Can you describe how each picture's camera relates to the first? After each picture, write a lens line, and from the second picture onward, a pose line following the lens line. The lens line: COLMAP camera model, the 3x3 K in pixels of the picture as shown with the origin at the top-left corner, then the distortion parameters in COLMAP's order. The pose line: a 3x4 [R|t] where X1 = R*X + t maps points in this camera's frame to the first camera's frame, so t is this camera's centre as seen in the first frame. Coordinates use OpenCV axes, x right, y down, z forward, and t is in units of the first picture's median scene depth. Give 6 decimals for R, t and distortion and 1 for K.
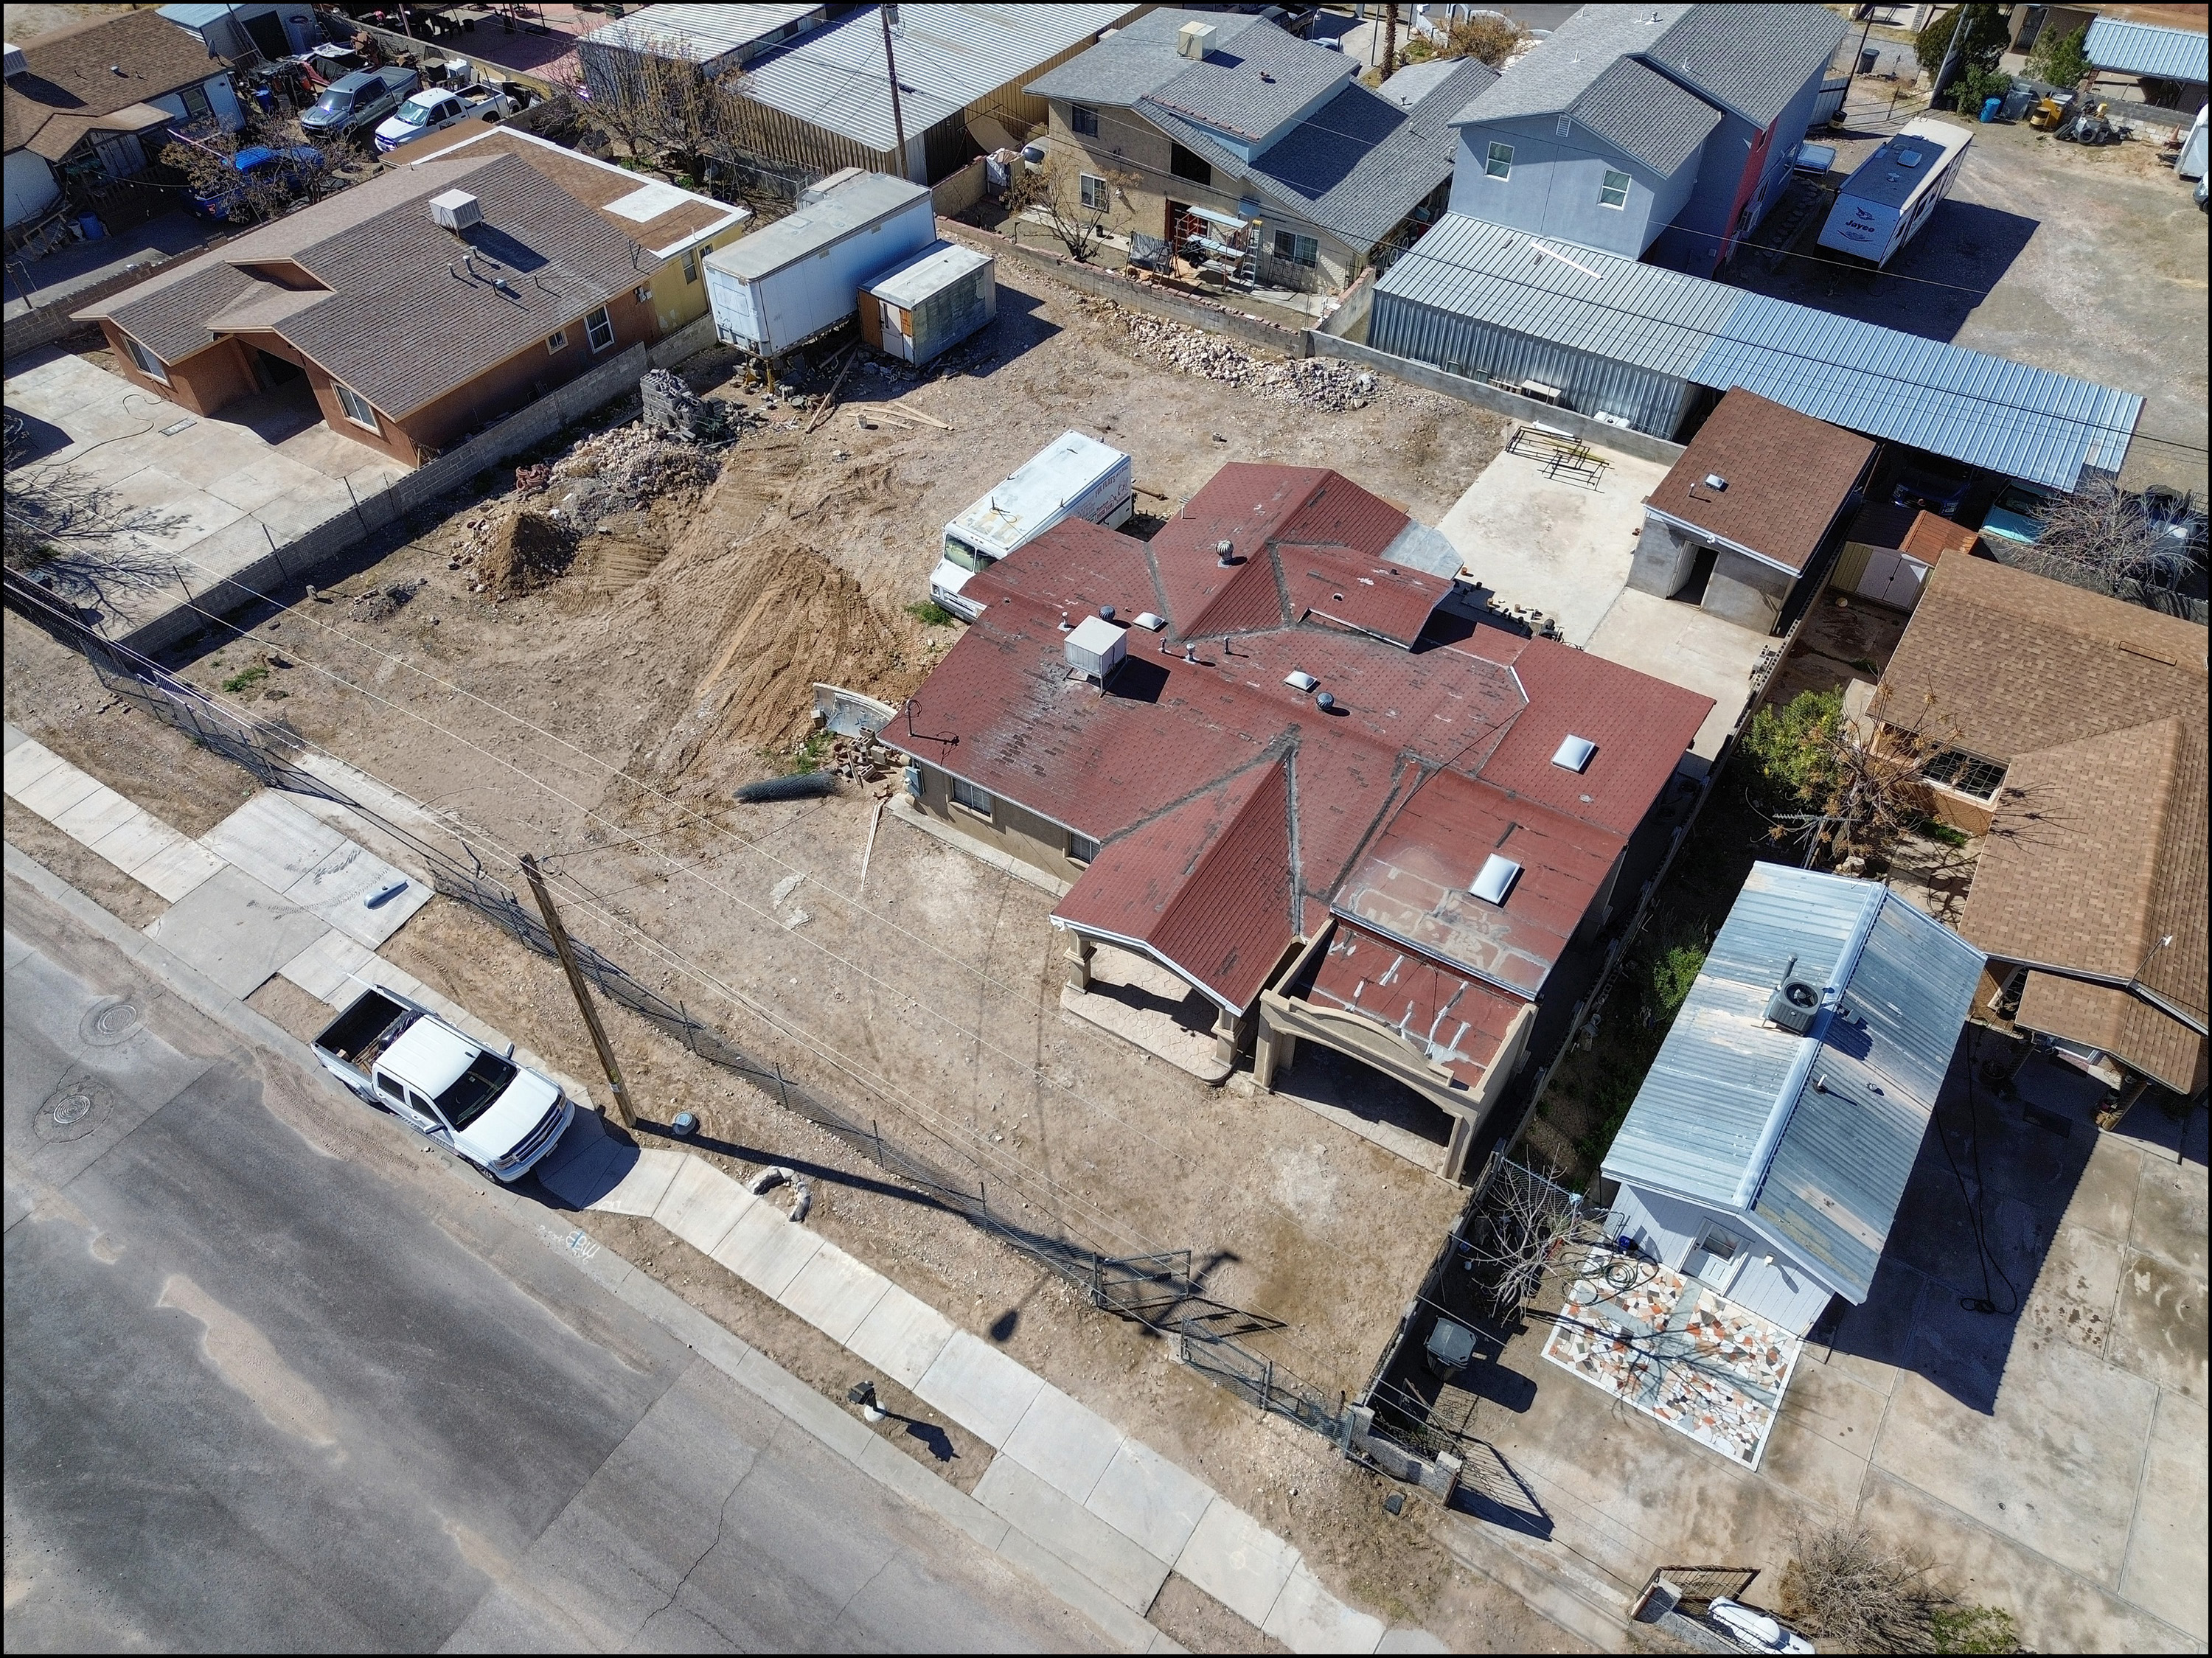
lens RADIAL K [[1566.2, 0, 1109.8], [0, 1566.2, 821.4], [0, 0, 1]] dist [0.071192, -0.066470]
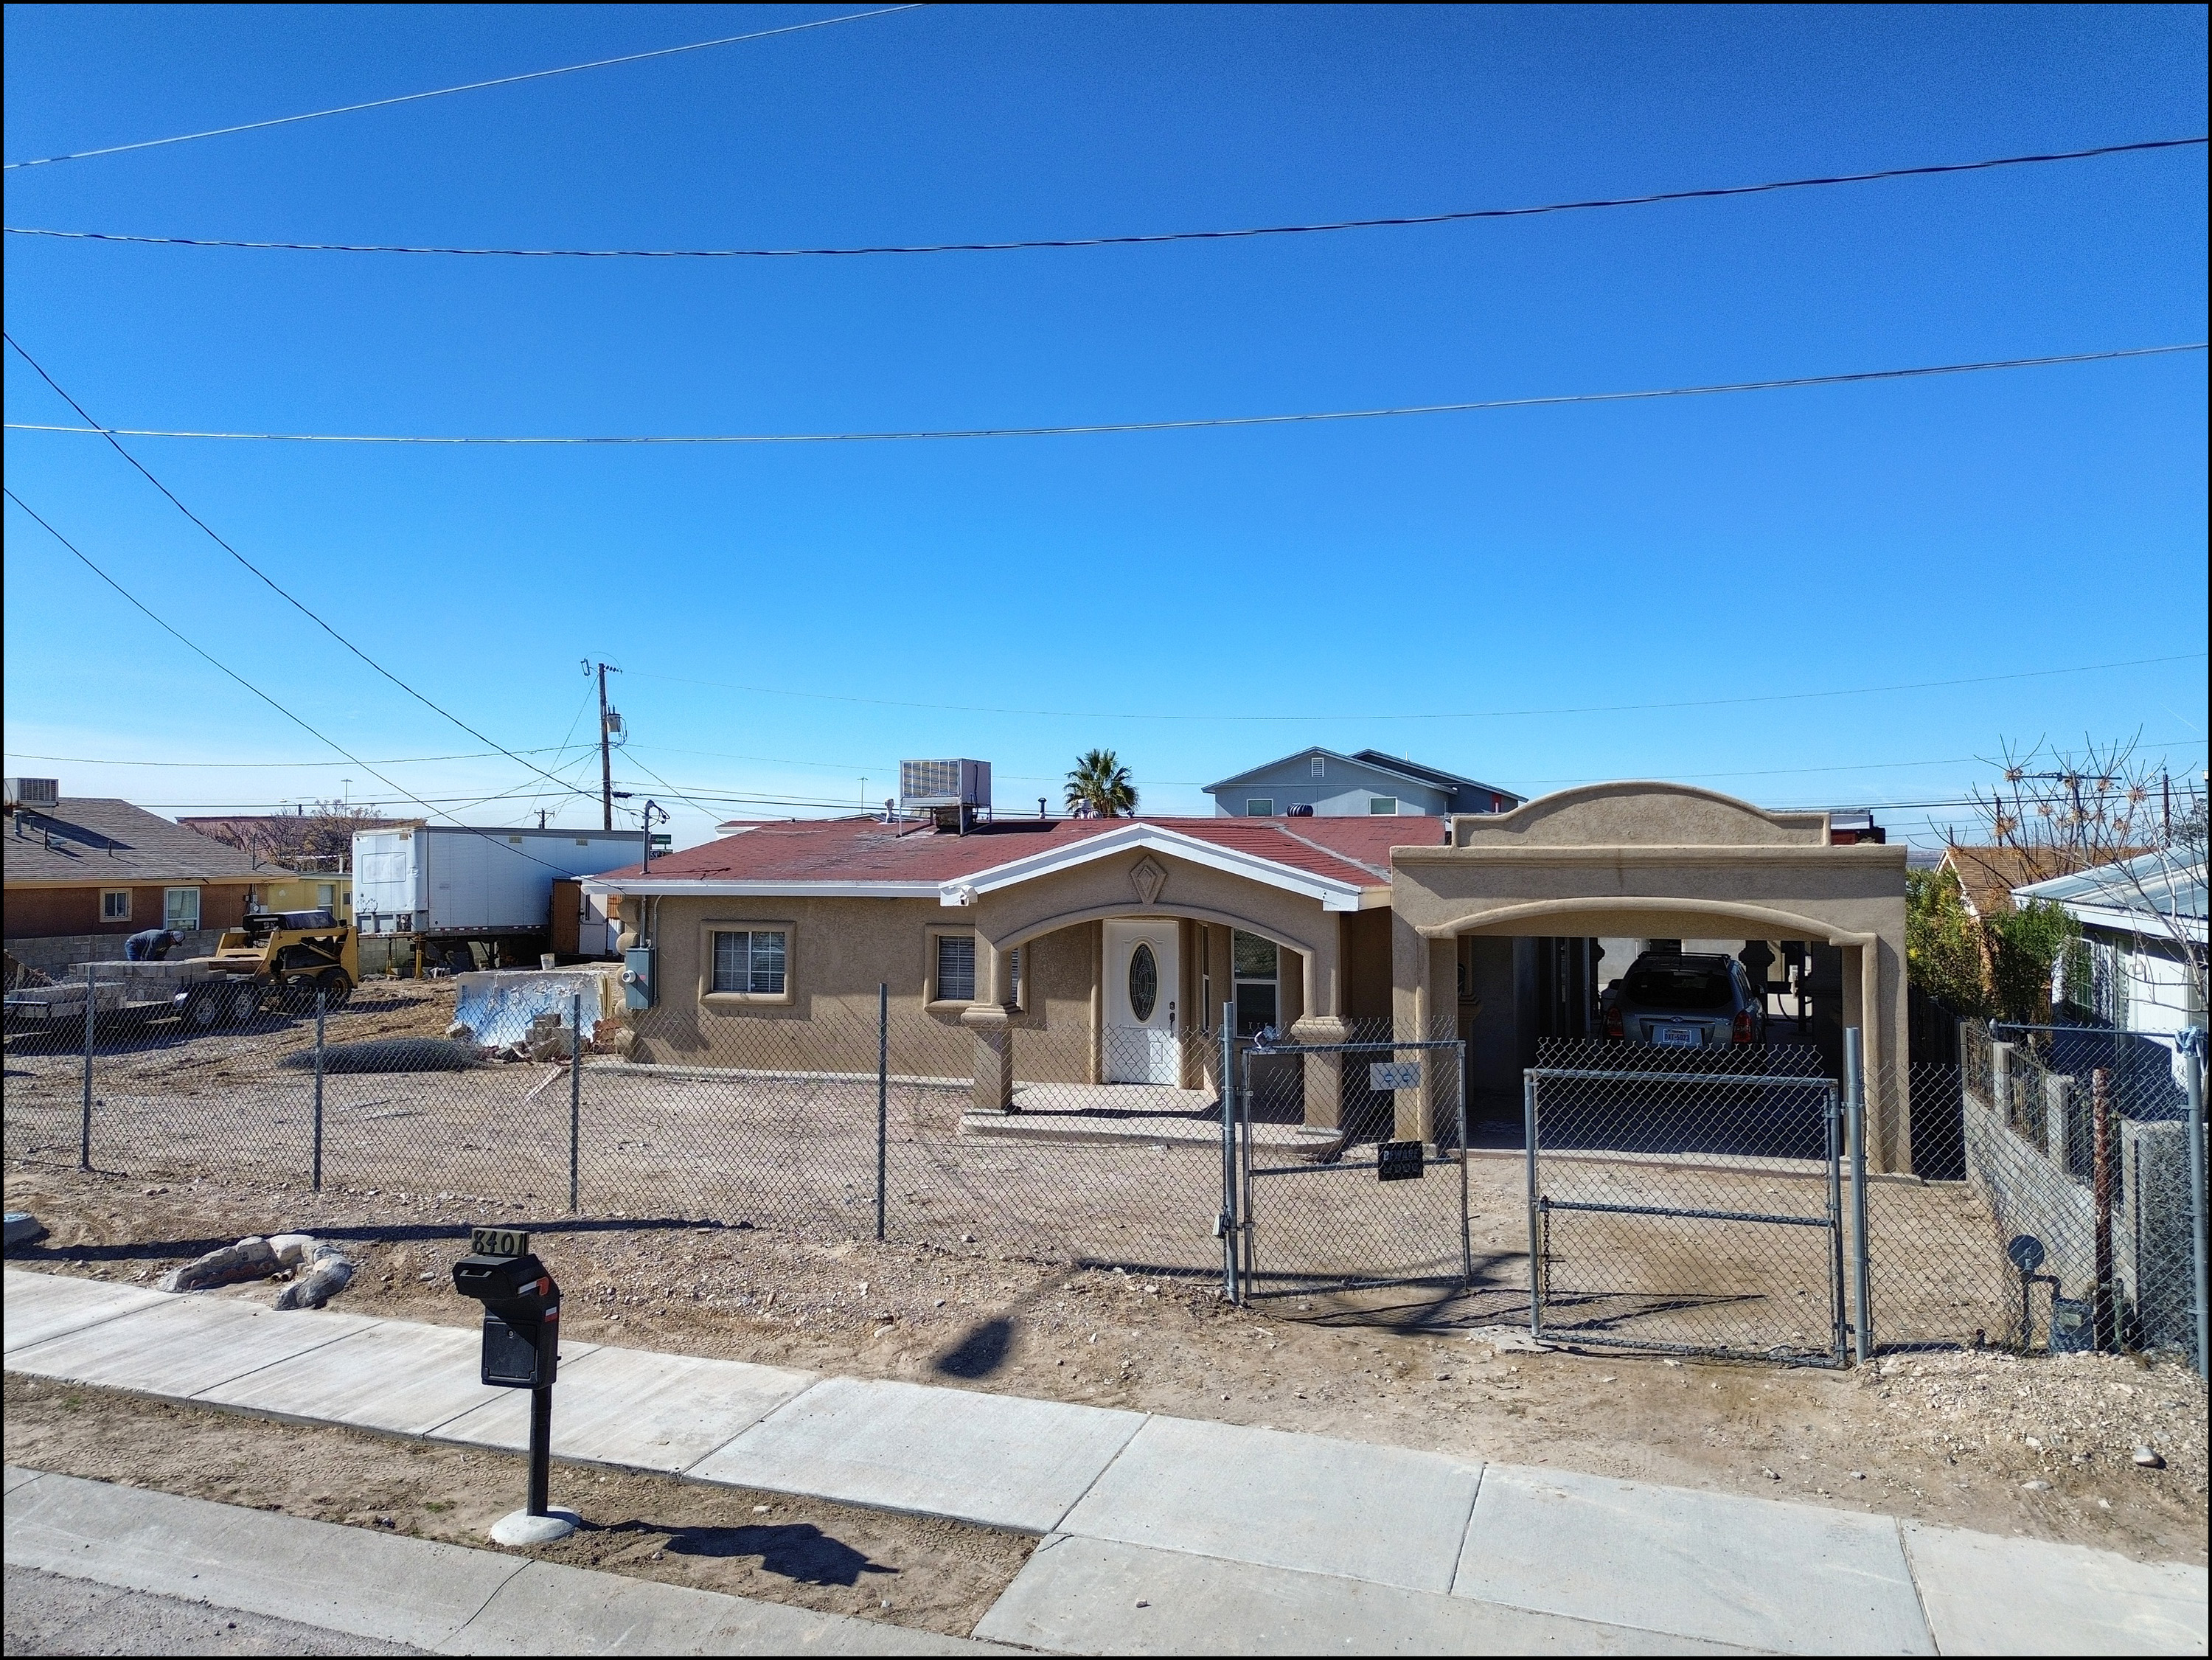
lens RADIAL K [[1566.5, 0, 1109.8], [0, 1566.5, 822.4], [0, 0, 1]] dist [0.071192, -0.066470]
pose [[0.974449, -0.004841, 0.224555, -0.059161], [0.168601, 0.676315, -0.717058, 0.255203], [-0.148399, 0.736596, 0.659851, 0.376294]]
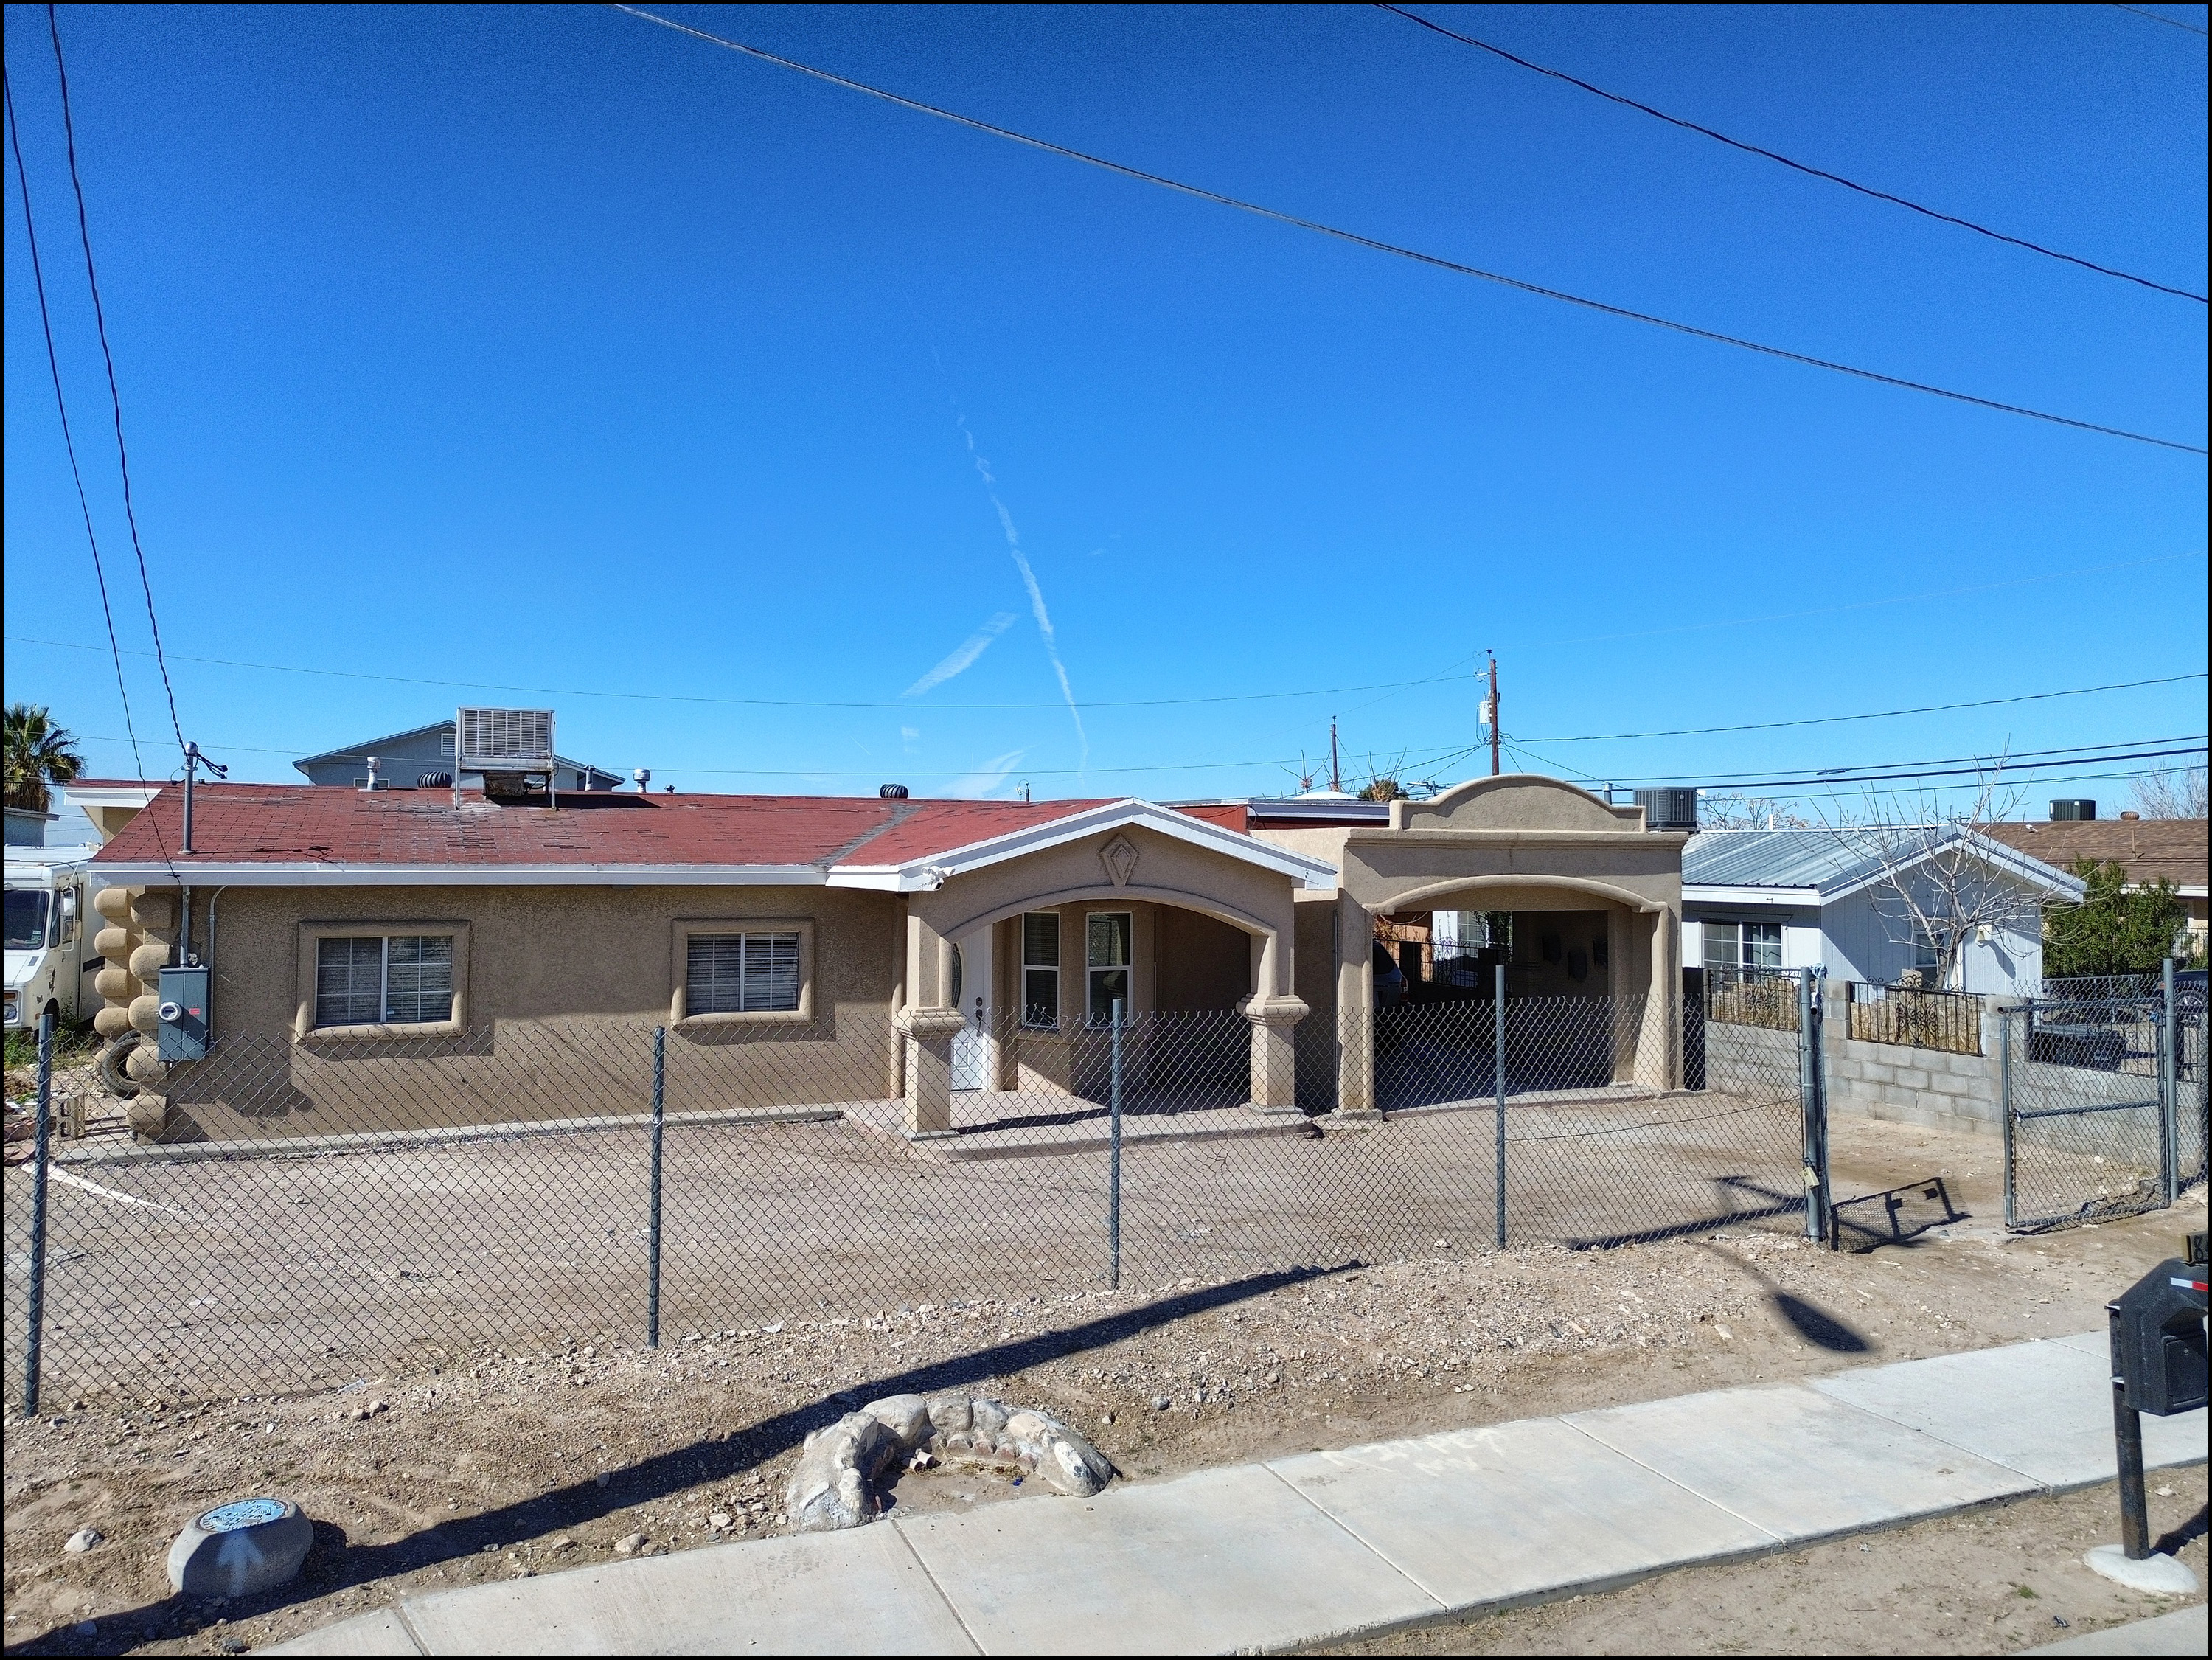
lens RADIAL K [[1566.5, 0, 1109.8], [0, 1566.5, 822.4], [0, 0, 1]] dist [0.071192, -0.066470]
pose [[0.557848, 0.013153, 0.829839, -0.215584], [0.599270, 0.685358, -0.413715, 0.157612], [-0.574178, 0.728088, 0.374443, 0.473865]]
